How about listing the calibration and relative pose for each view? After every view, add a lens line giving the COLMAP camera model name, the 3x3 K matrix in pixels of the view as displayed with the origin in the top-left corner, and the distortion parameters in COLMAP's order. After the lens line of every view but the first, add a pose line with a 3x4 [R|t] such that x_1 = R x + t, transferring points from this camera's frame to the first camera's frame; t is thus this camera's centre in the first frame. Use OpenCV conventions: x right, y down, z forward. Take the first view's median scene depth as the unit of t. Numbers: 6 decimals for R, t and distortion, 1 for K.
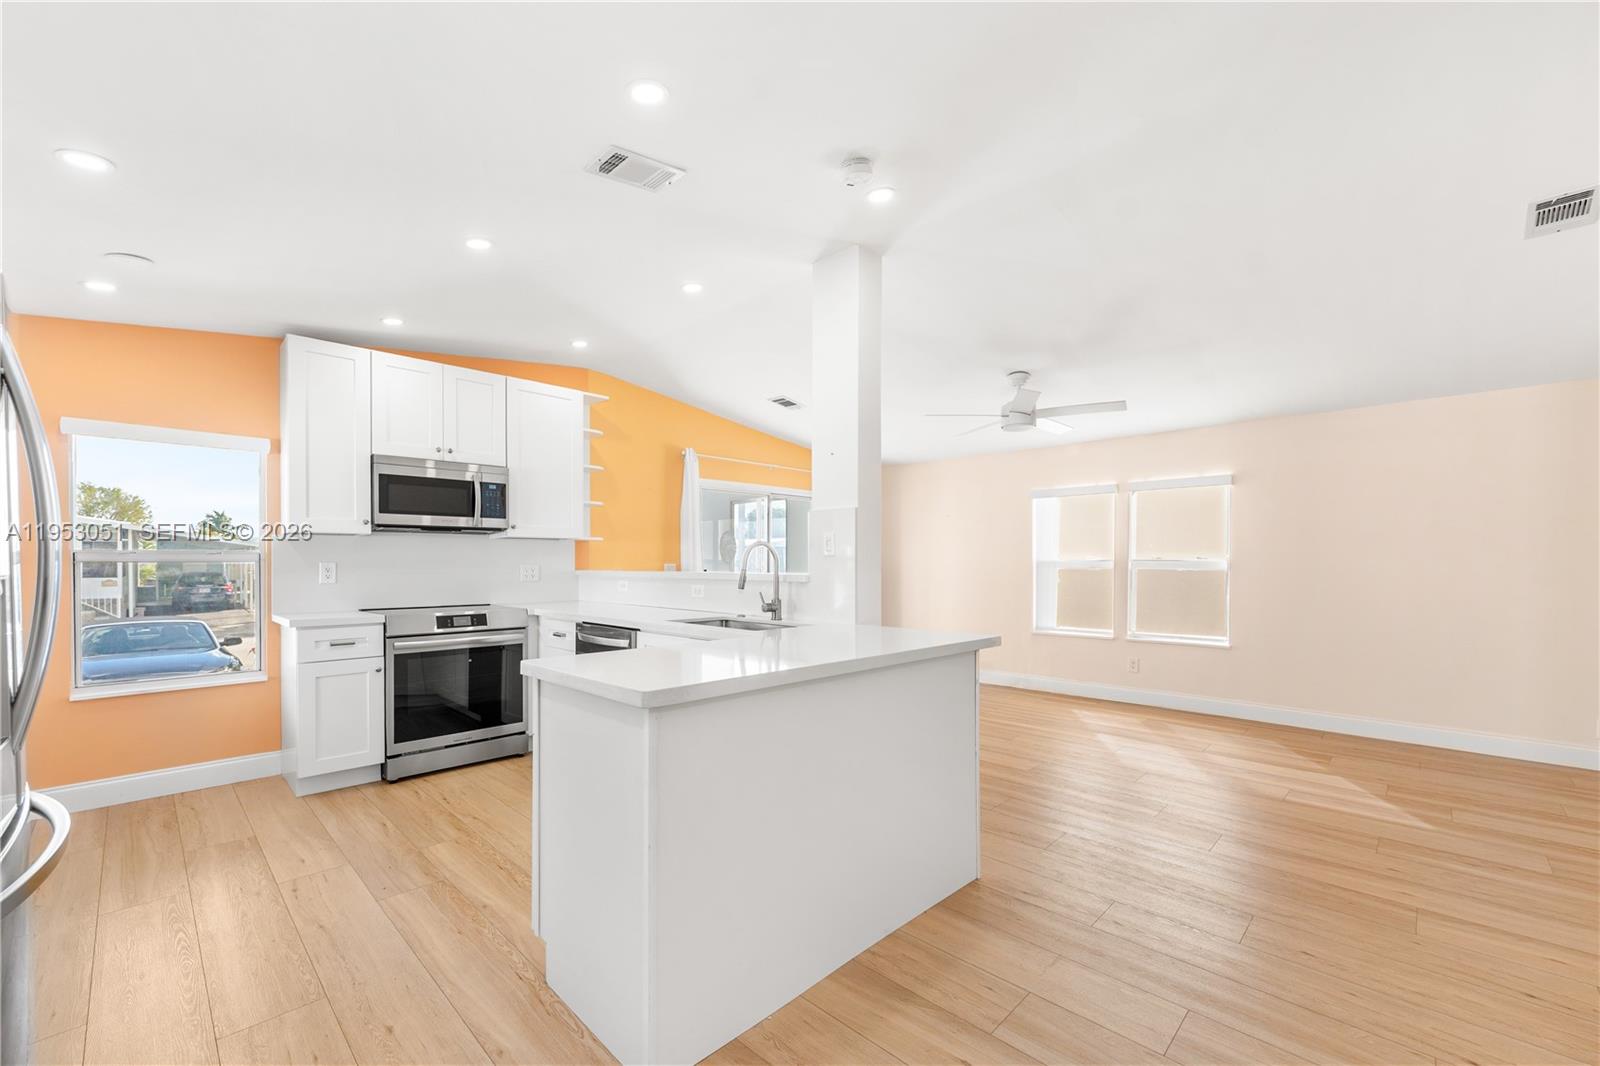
lens RADIAL K [[634.6, 0, 796.3], [0, 634.6, 570.2], [0, 0, 1]] dist [0.000317, -0.000748]
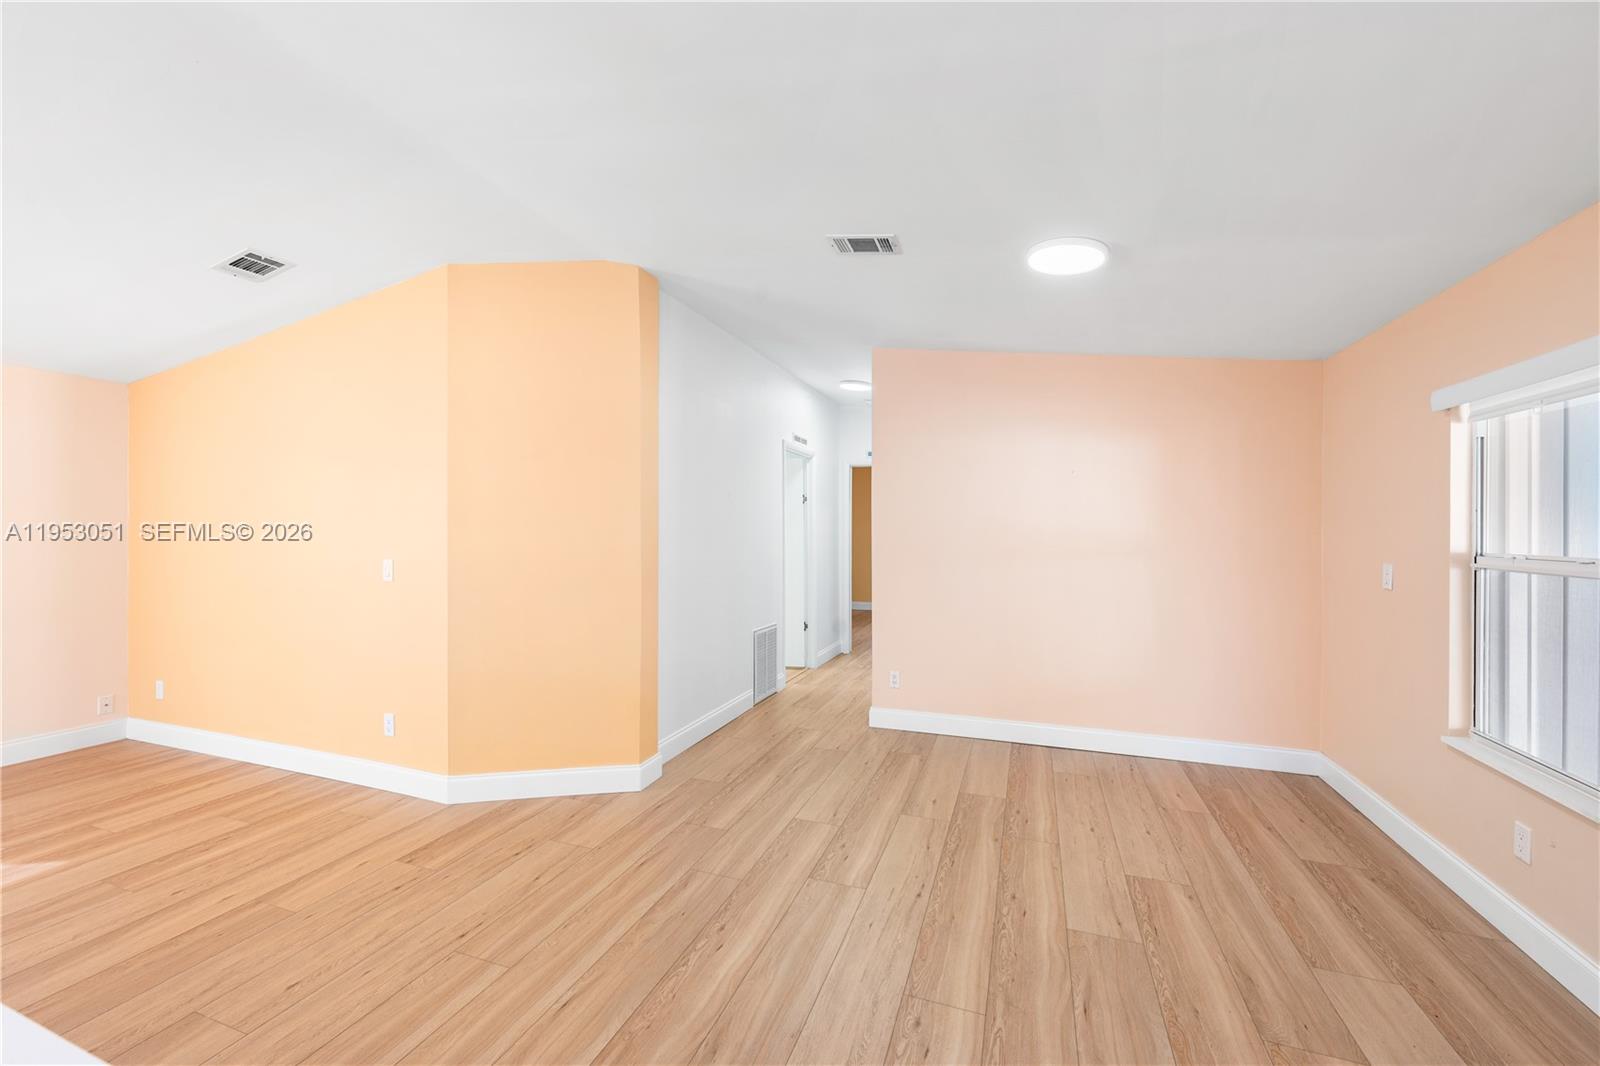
lens RADIAL K [[634.6, 0, 806.2], [0, 634.6, 530.2], [0, 0, 1]] dist [0.000317, -0.000748]
pose [[-0.415387, -0.002386, 0.909642, -0.192388], [0.008518, 0.999943, 0.006512, -0.039050], [-0.909605, 0.010453, -0.415343, 0.354948]]
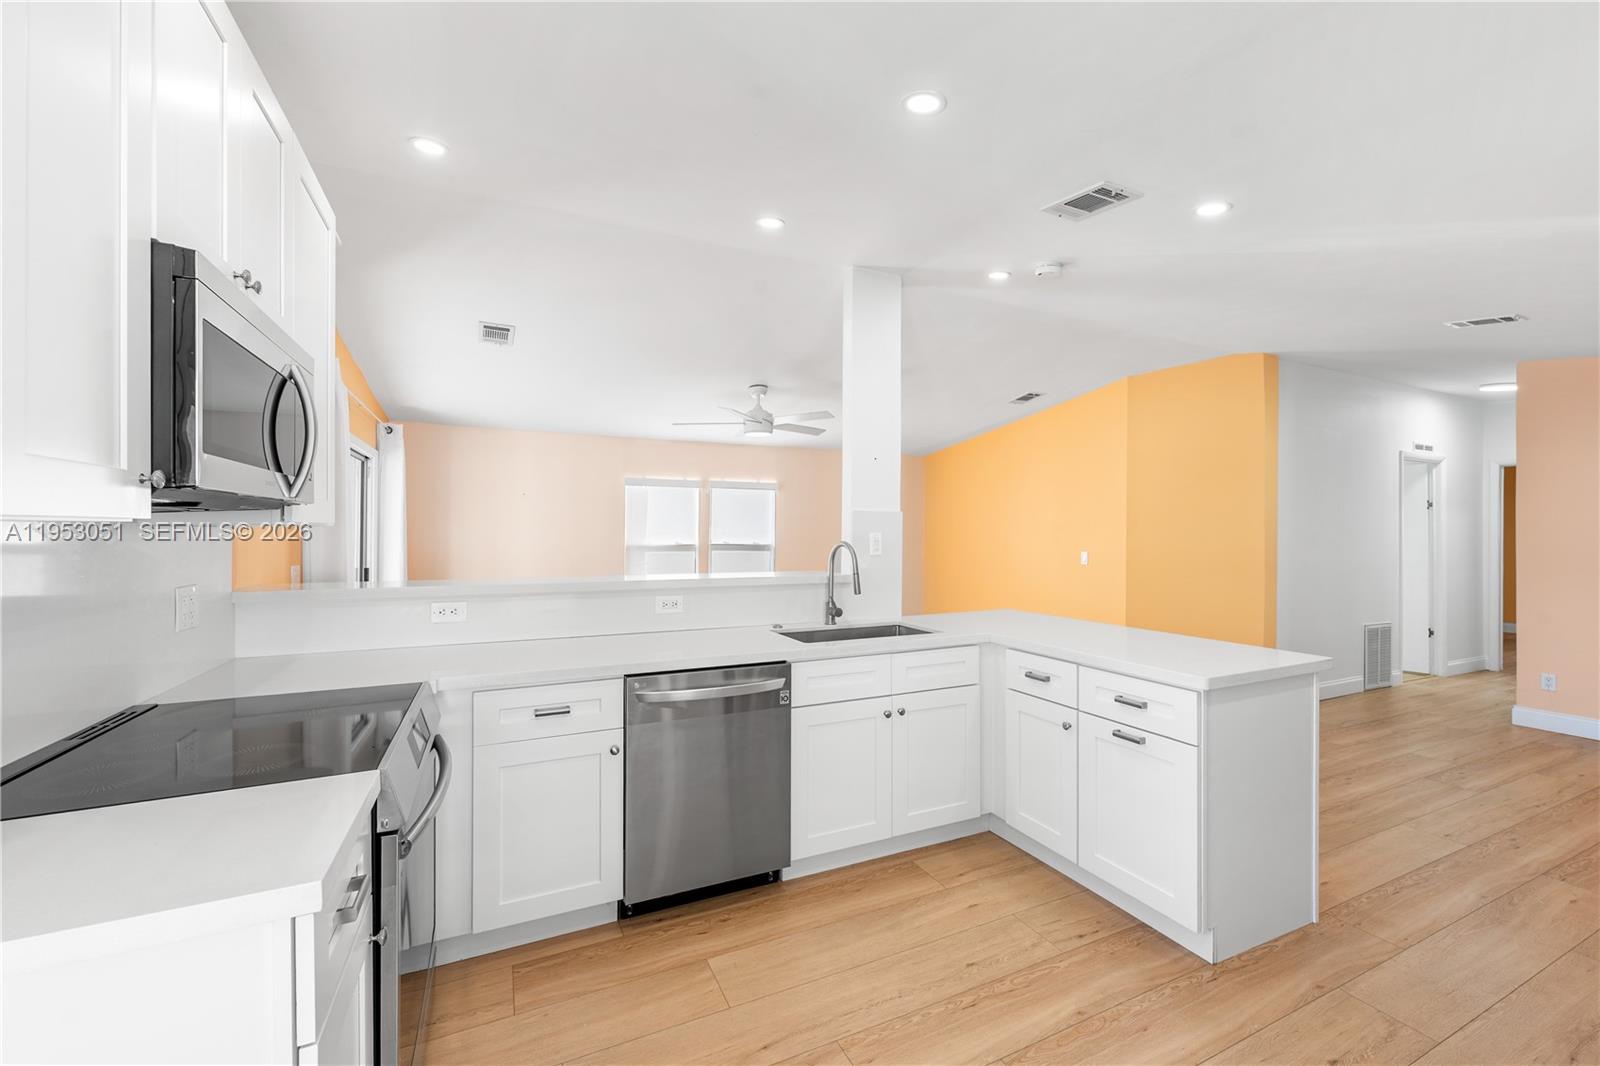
lens RADIAL K [[634.6, 0, 799.5], [0, 634.6, 537.5], [0, 0, 1]] dist [0.000317, -0.000748]
pose [[0.356428, -0.007908, 0.934289, -0.794276], [0.010044, 0.999939, 0.004632, -0.047003], [-0.934269, 0.007733, 0.356485, 0.607367]]
